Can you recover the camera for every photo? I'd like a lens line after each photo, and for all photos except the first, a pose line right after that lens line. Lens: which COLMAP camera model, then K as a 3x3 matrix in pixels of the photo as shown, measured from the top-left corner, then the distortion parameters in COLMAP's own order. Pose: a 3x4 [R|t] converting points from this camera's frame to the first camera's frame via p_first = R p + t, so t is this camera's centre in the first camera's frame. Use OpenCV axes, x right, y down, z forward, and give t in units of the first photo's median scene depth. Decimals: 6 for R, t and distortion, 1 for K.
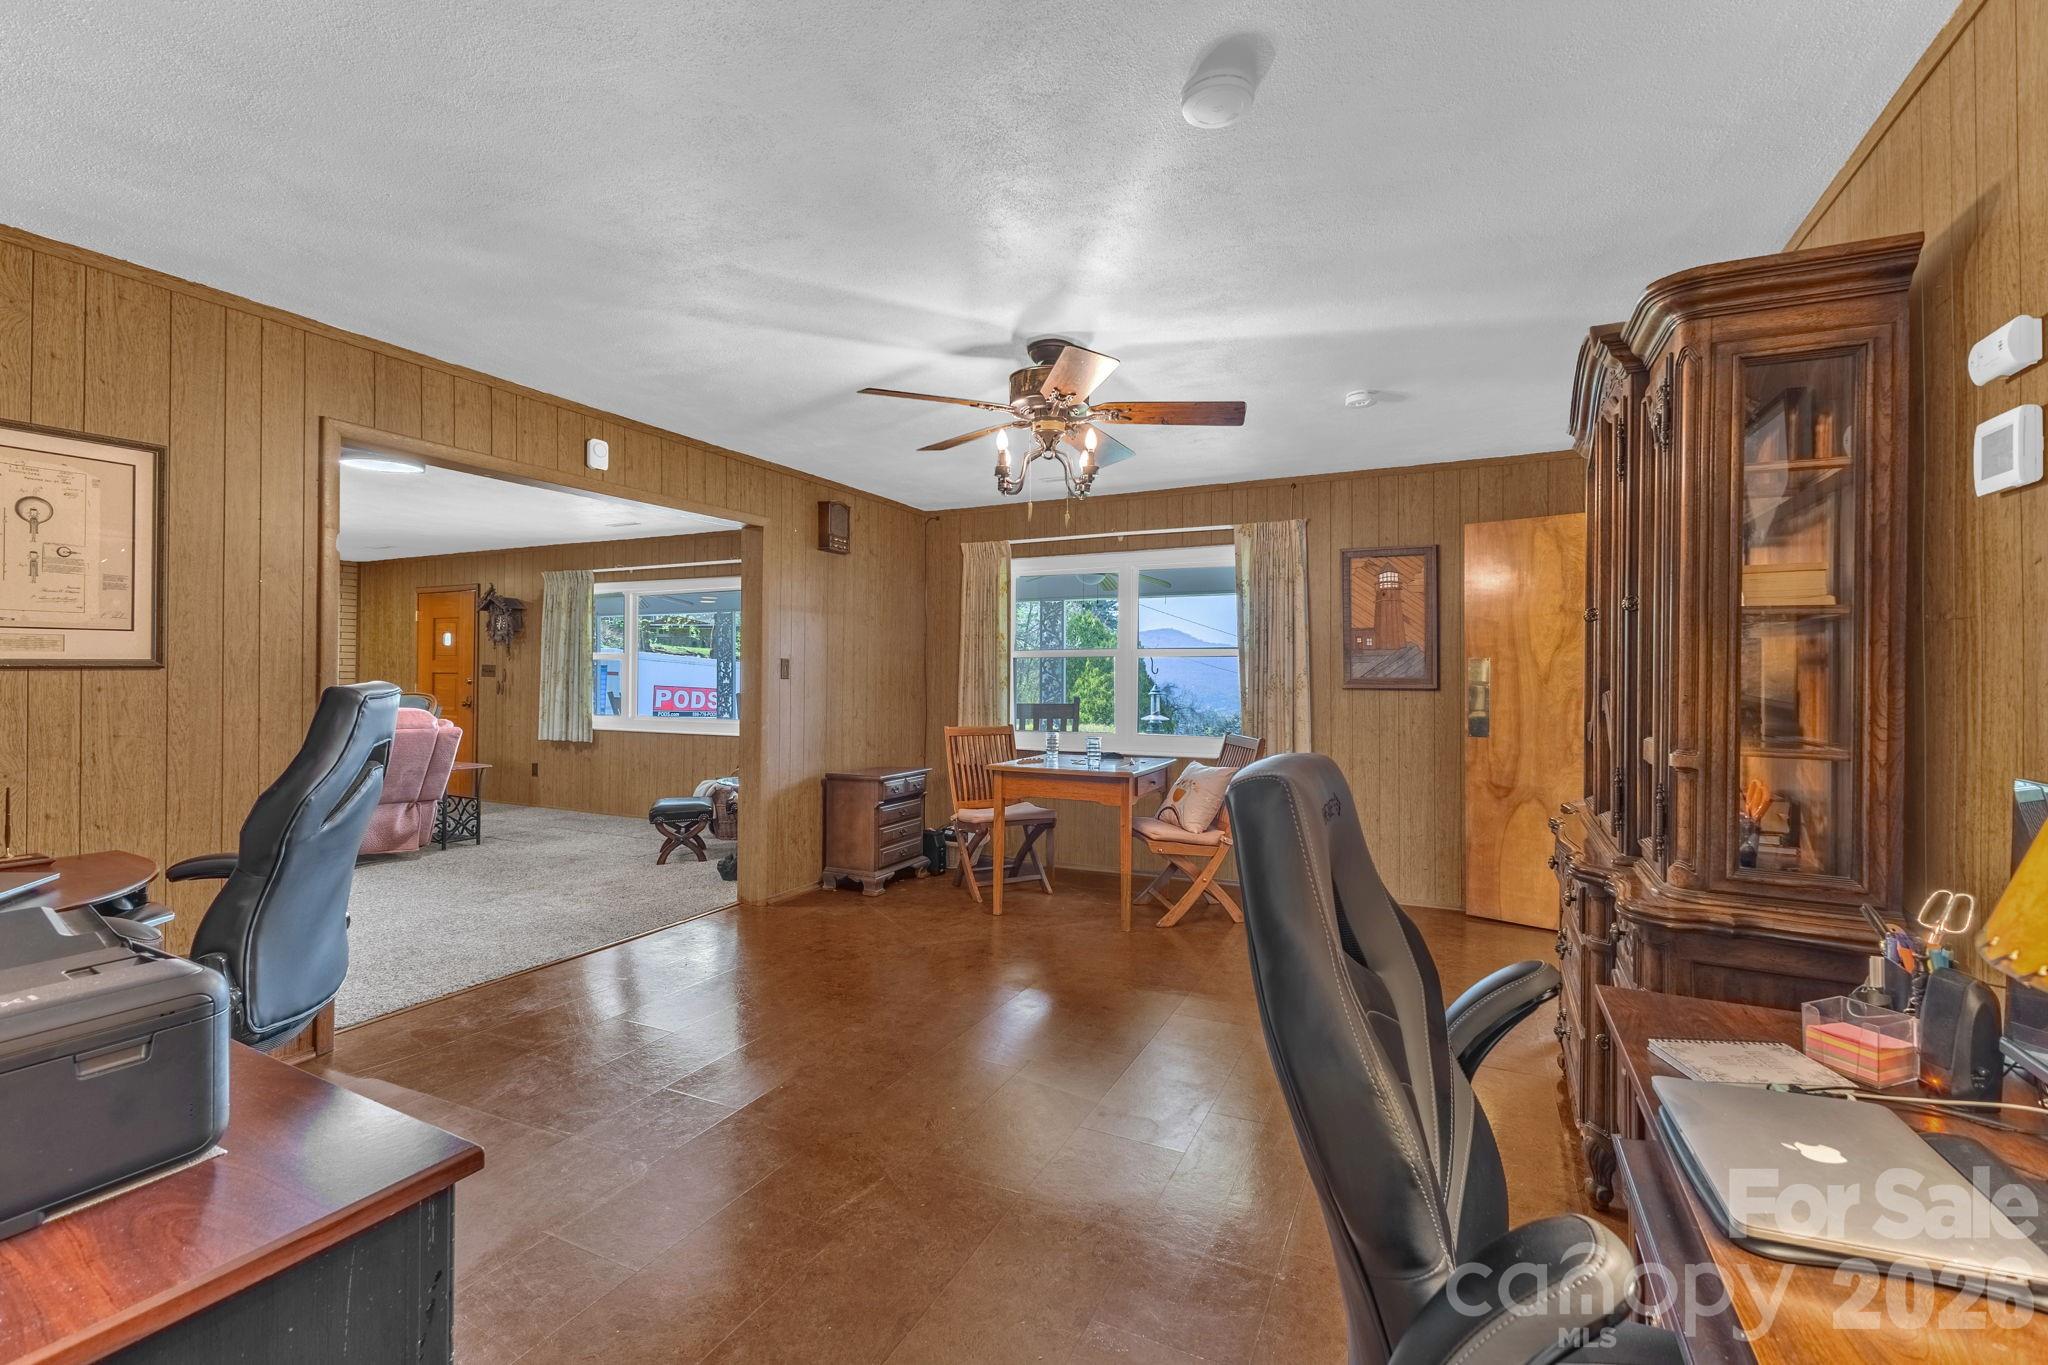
lens RADIAL K [[844.5, 0, 1033.5], [0, 844.5, 670.2], [0, 0, 1]] dist [0.003430, 0.000088]
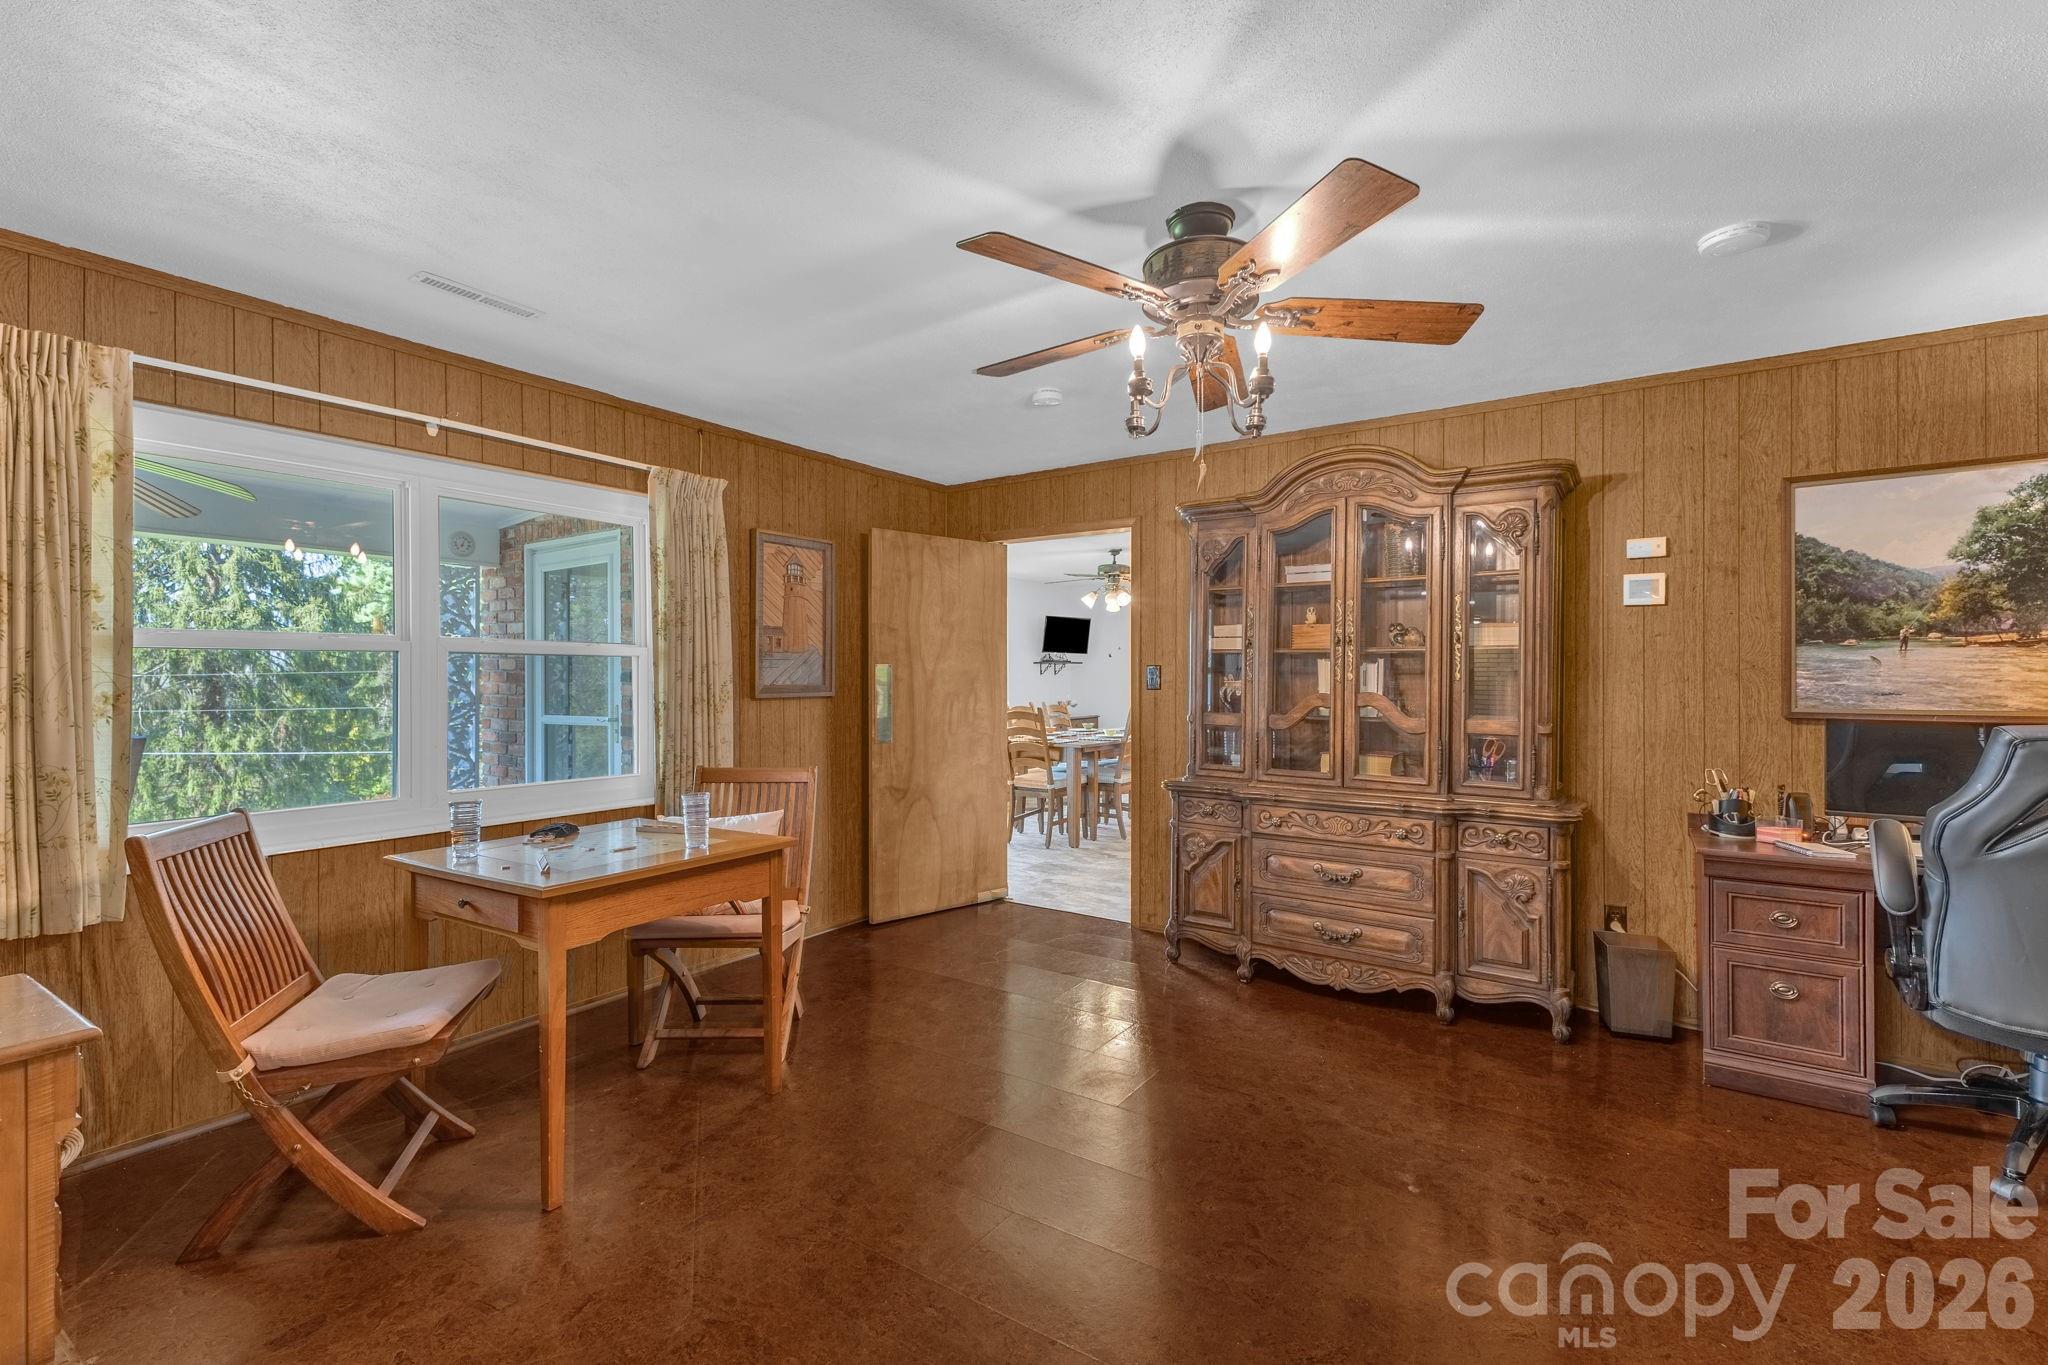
lens RADIAL K [[873.7, 0, 1023.3], [0, 873.7, 676.5], [0, 0, 1]] dist [0.001283, -0.000057]
pose [[0.153397, -0.004473, 0.988155, -0.806894], [-0.000365, 0.999989, 0.004584, -0.008018], [-0.988165, -0.001064, 0.153394, 1.156927]]
